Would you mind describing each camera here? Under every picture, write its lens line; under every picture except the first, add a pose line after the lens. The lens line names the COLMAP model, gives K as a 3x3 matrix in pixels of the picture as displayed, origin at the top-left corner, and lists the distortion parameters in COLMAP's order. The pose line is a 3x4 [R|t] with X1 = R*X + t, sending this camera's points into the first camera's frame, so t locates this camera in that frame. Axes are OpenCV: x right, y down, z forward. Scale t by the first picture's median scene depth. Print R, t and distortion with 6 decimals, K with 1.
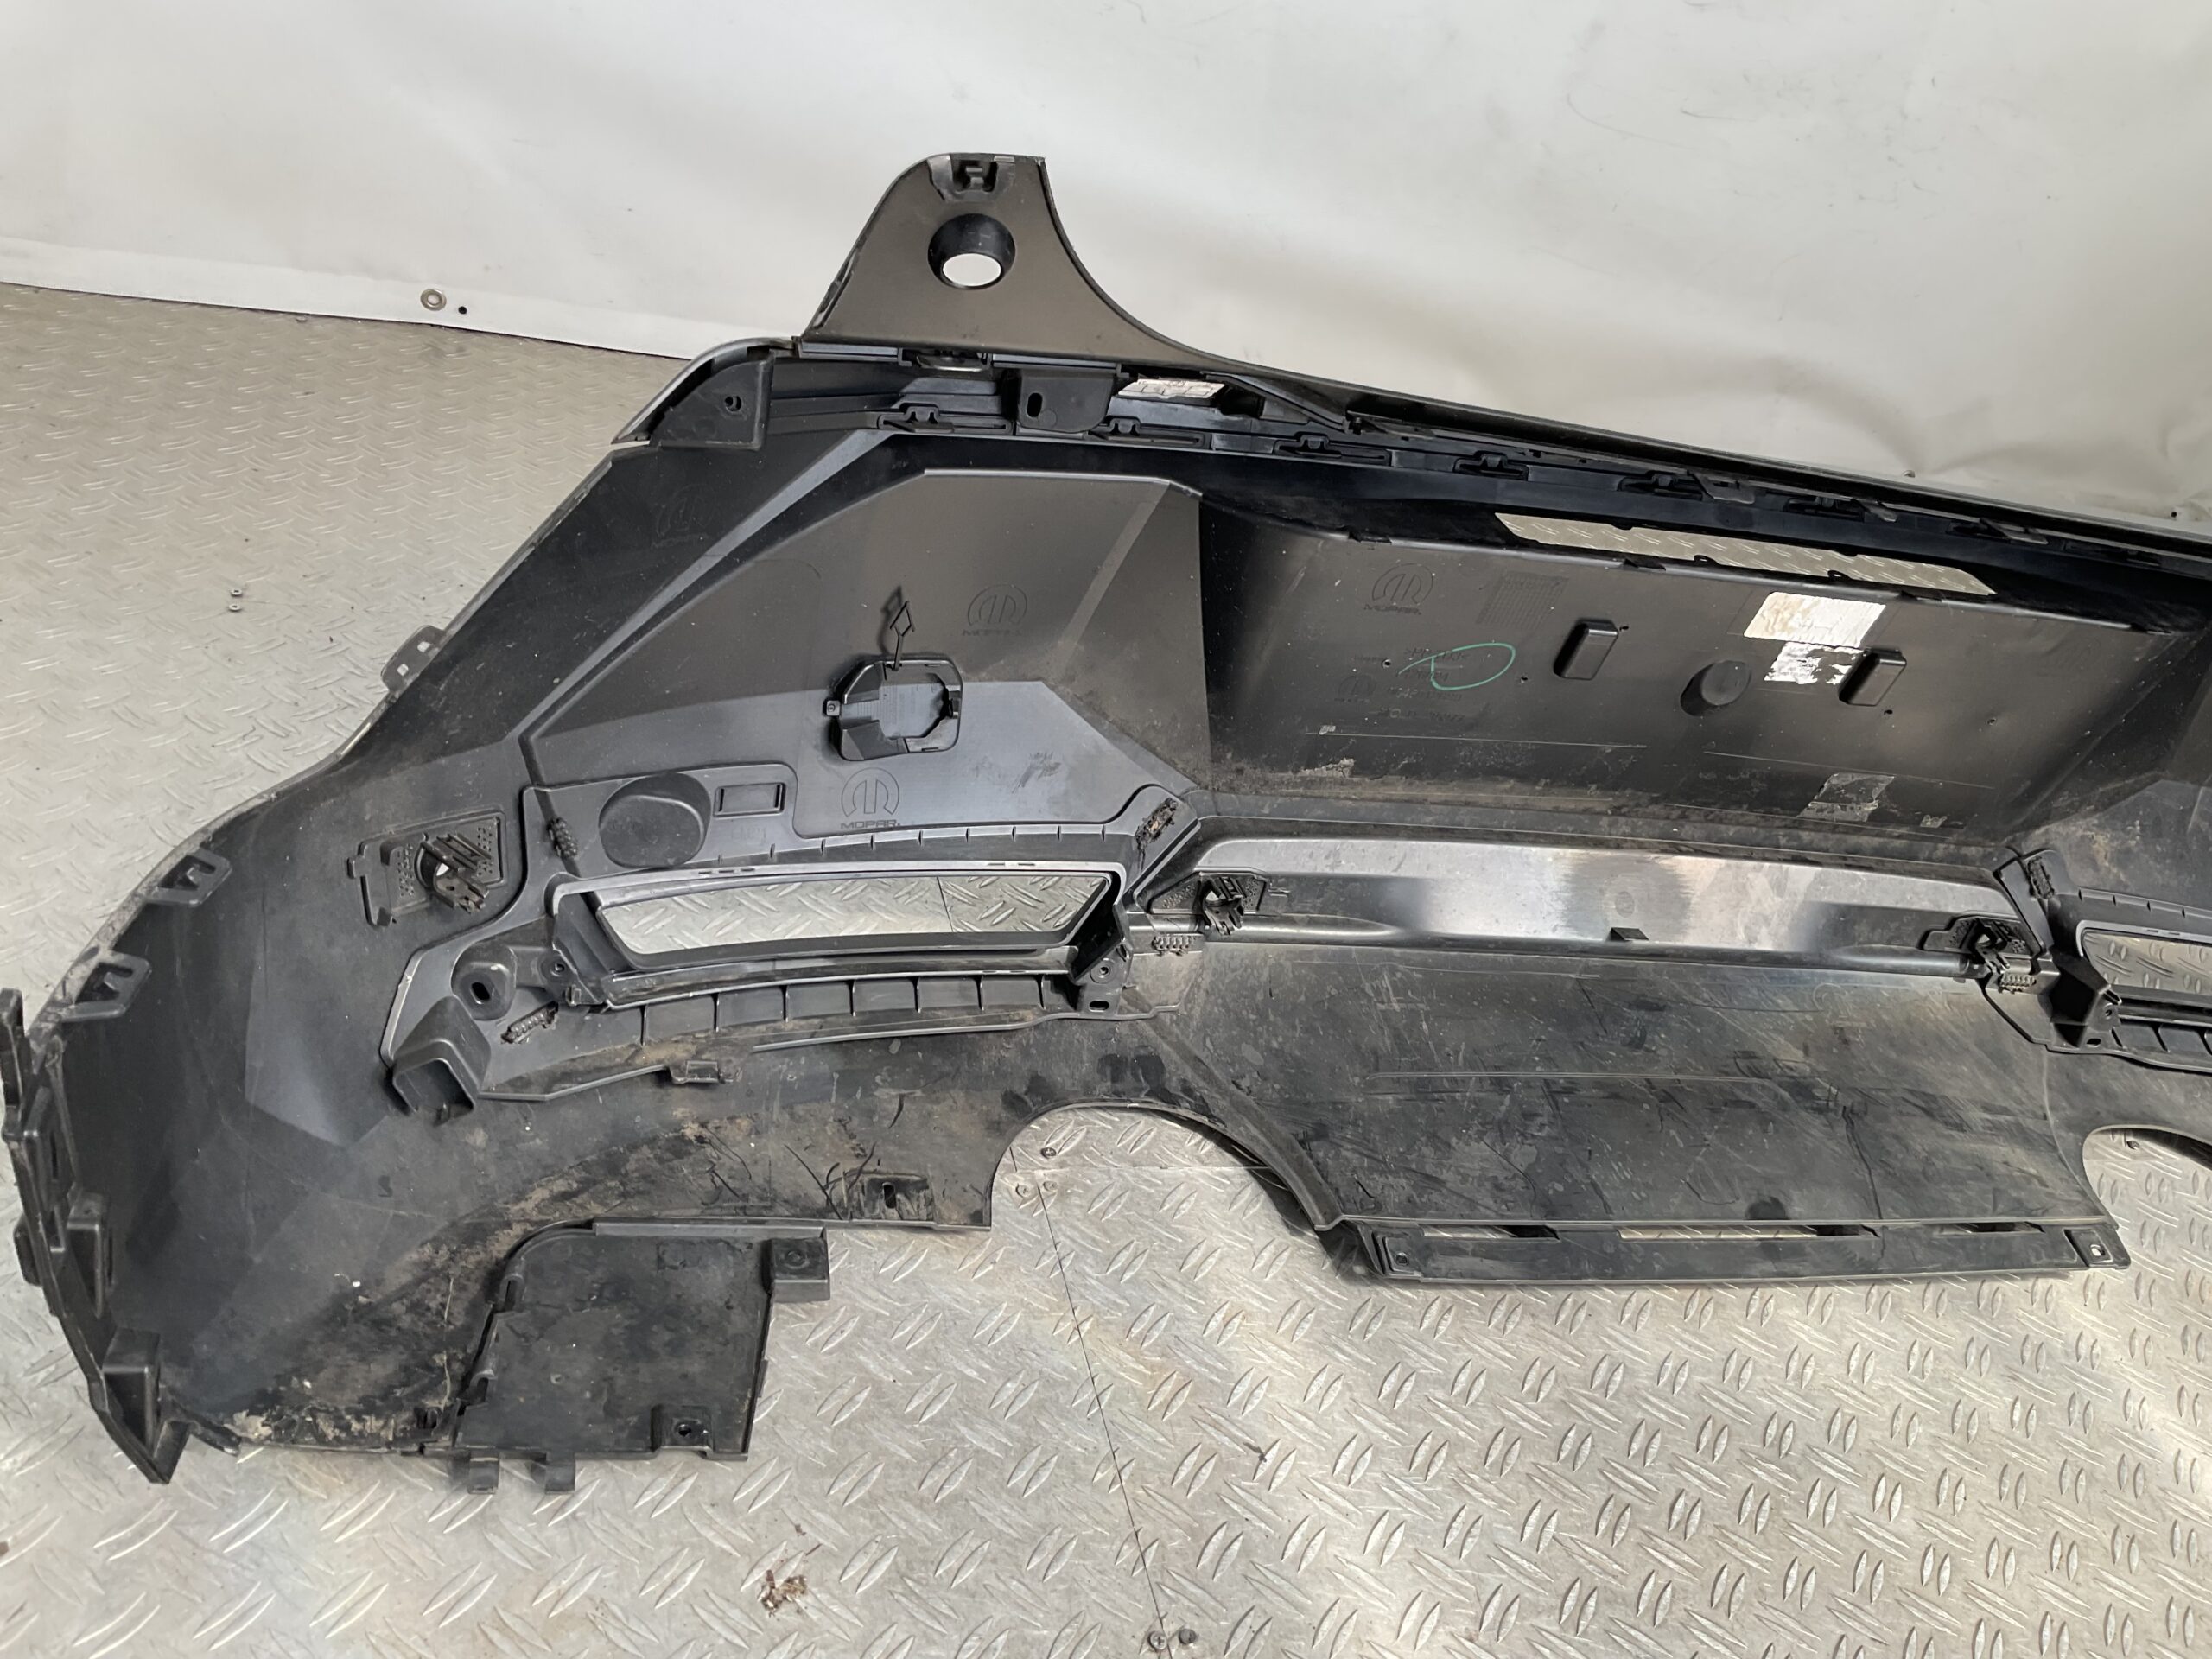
lens RADIAL K [[1829.0, 0, 1112.6], [0, 1829.0, 877.9], [0, 0, 1]] dist [0.089830, -0.174234]
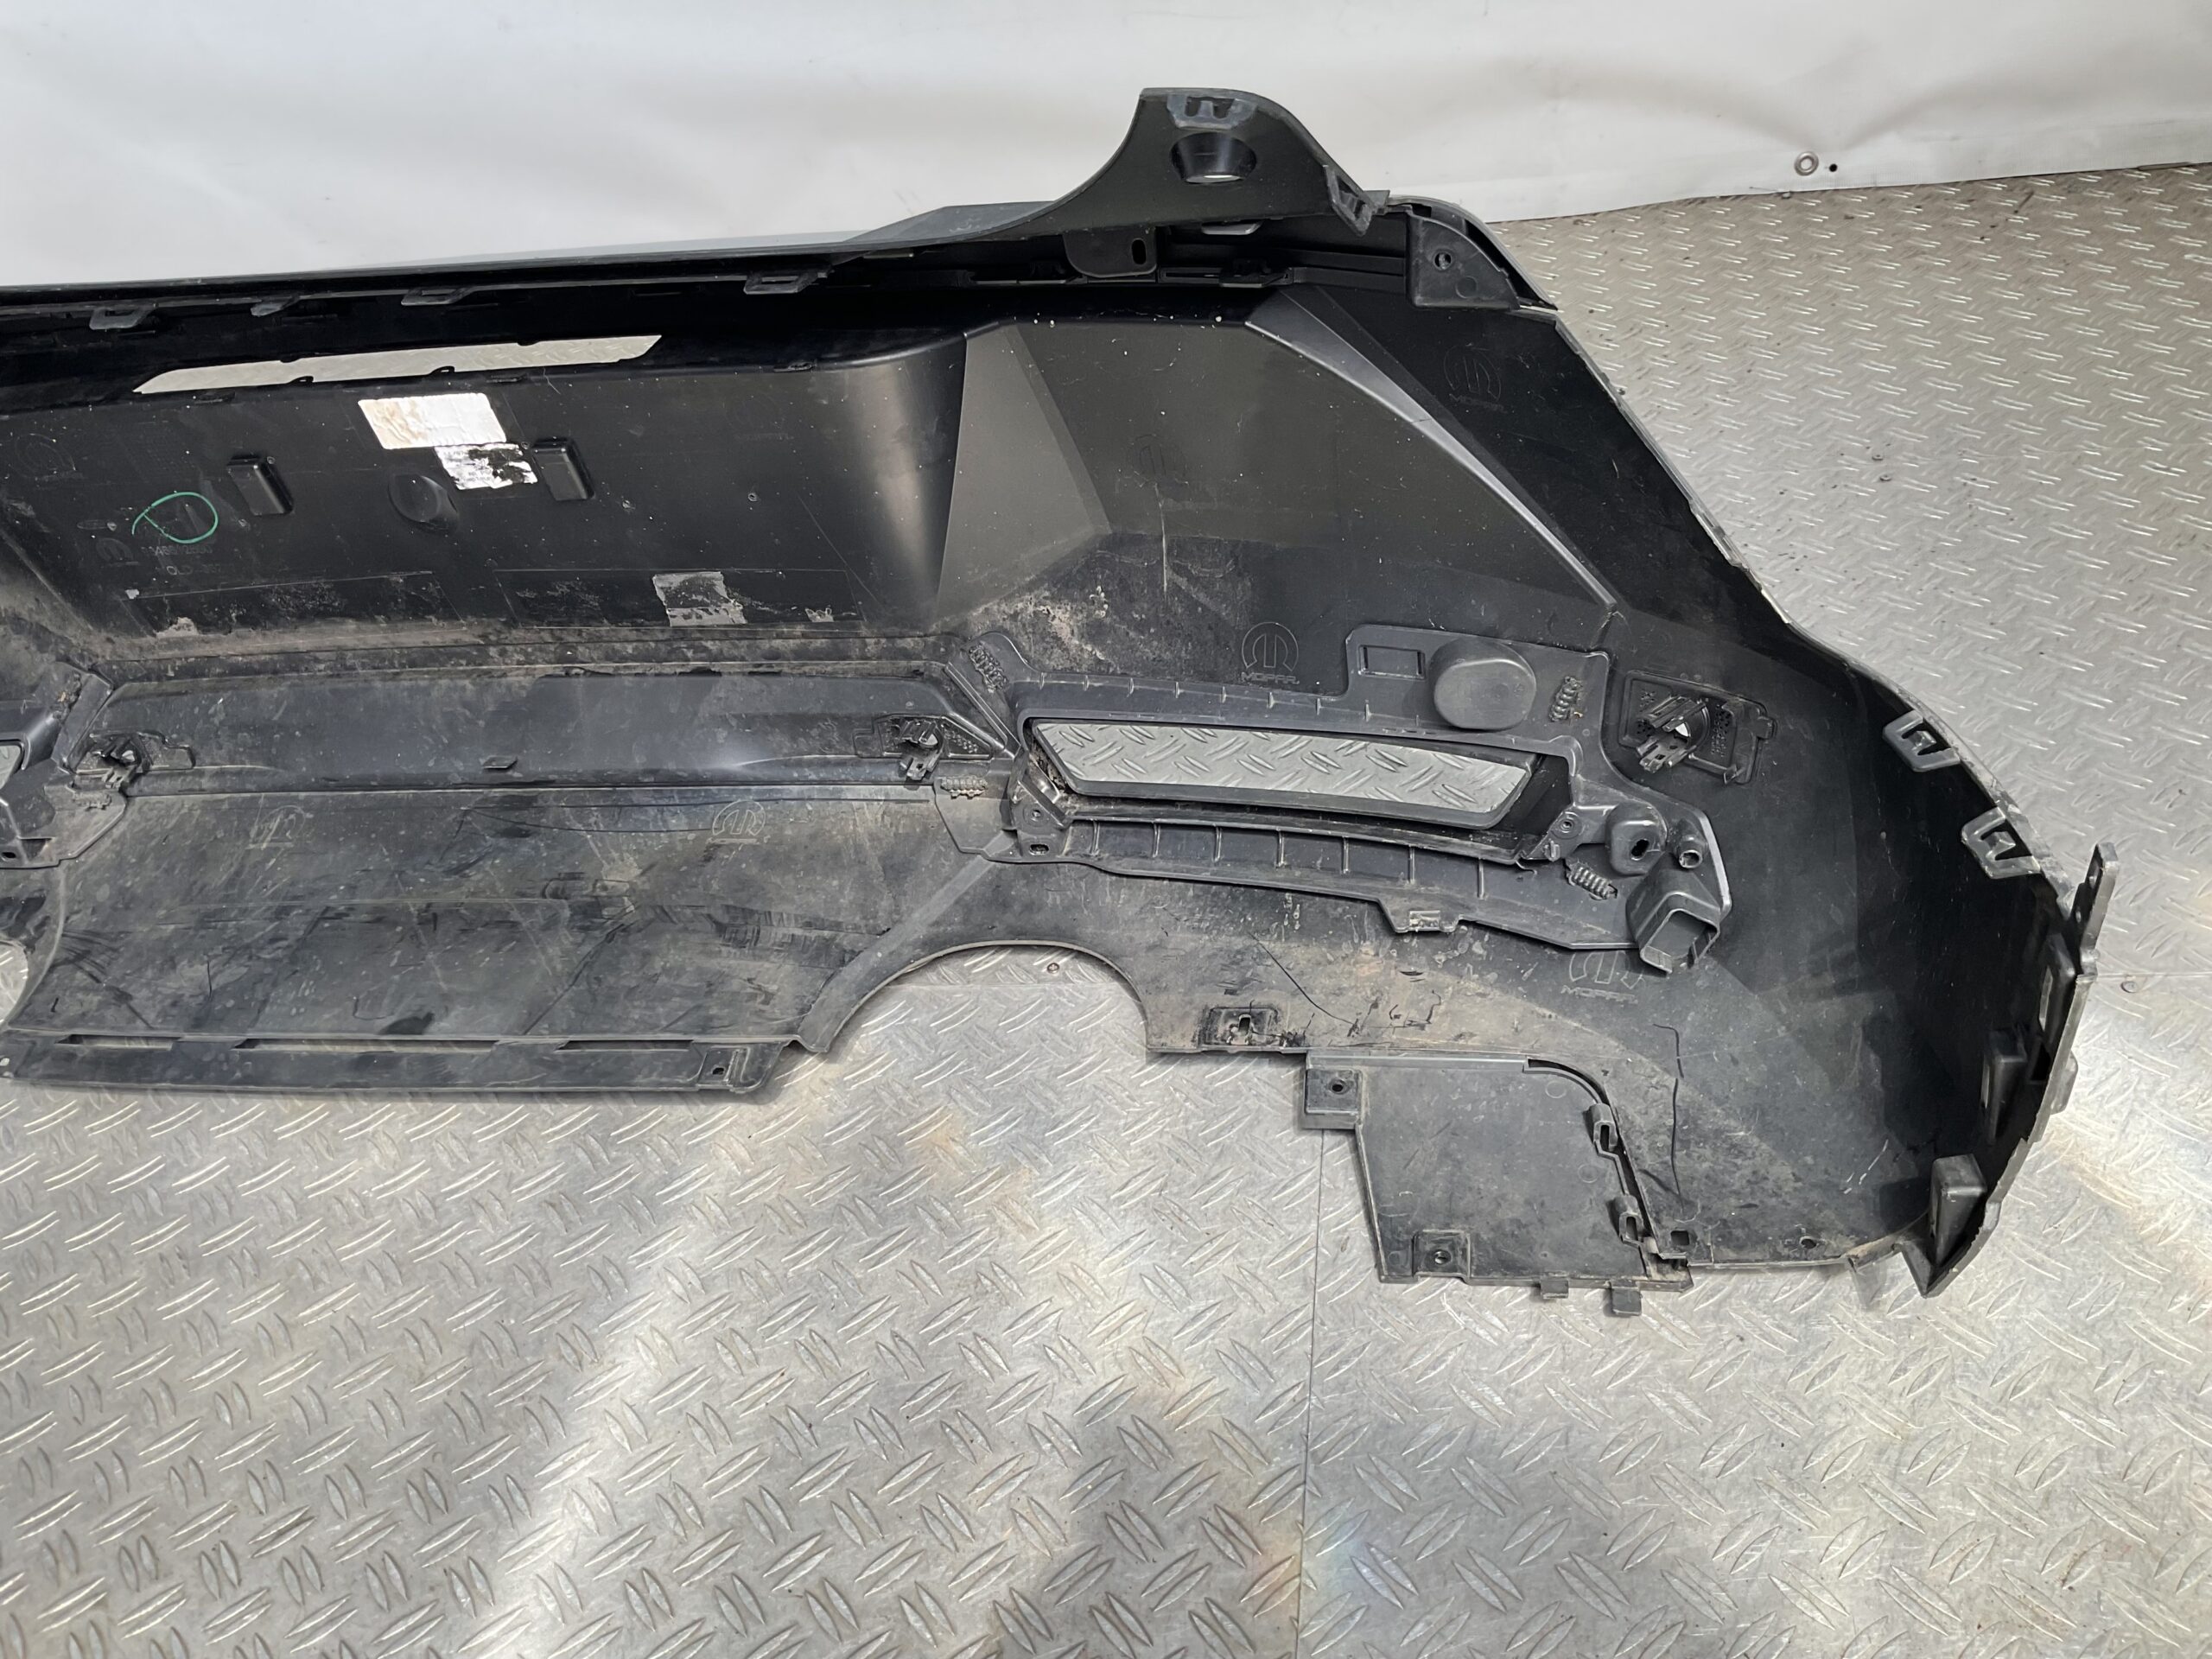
lens RADIAL K [[1829.0, 0, 1115.1], [0, 1829.0, 793.3], [0, 0, 1]] dist [0.089830, -0.174234]
pose [[0.868387, -0.073519, -0.490408, 1.020478], [0.057940, 0.997218, -0.046900, 0.109345], [0.492491, 0.012313, 0.870230, 0.289667]]
